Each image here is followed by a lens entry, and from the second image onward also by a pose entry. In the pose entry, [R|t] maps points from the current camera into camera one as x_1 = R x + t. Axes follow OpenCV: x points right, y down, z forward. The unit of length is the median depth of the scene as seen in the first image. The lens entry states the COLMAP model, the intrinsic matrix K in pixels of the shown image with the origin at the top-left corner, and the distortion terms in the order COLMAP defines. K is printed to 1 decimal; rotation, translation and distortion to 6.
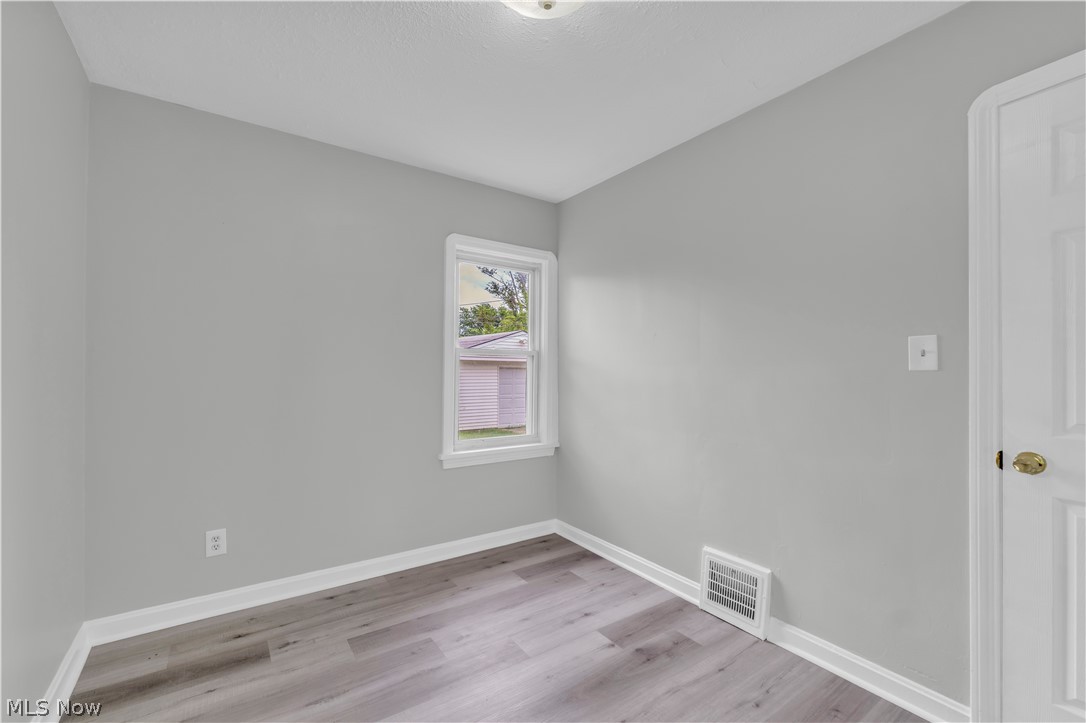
lens RADIAL K [[460.7, 0, 528.6], [0, 460.7, 365.3], [0, 0, 1]] dist [-0.001899, 0.000024]
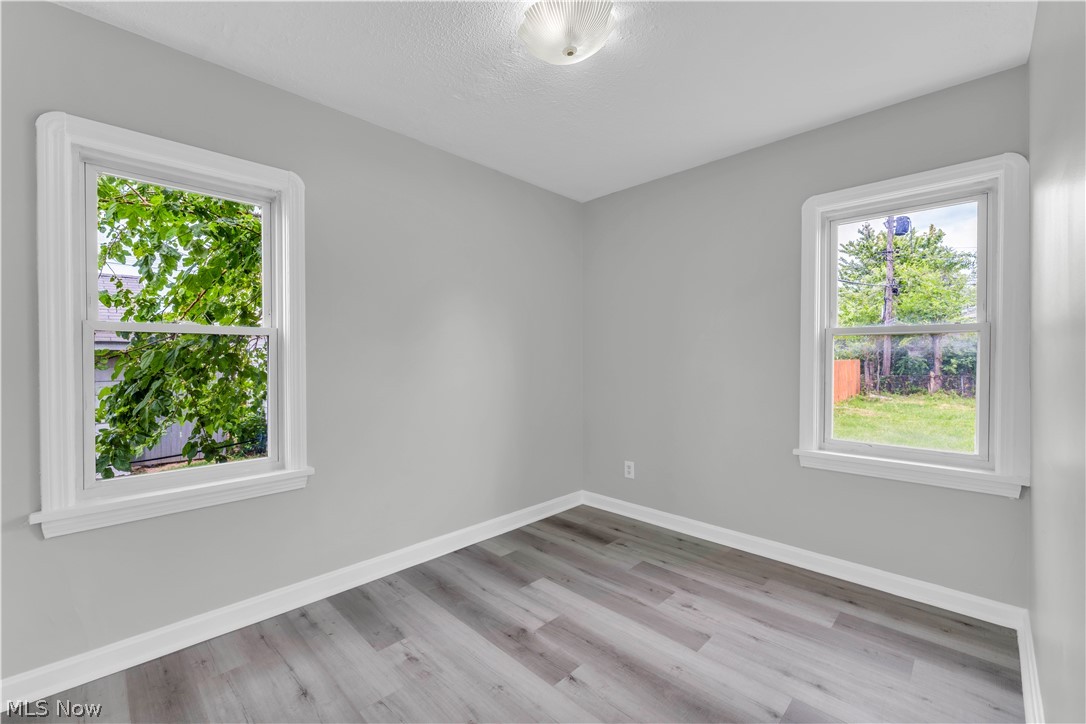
lens RADIAL K [[460.7, 0, 534.6], [0, 460.7, 359.7], [0, 0, 1]] dist [-0.001899, 0.000024]
pose [[0.173045, 0.003556, -0.984908, 0.770365], [0.018014, 0.999815, 0.006775, 0.003745], [0.984749, -0.018914, 0.172949, 0.431537]]
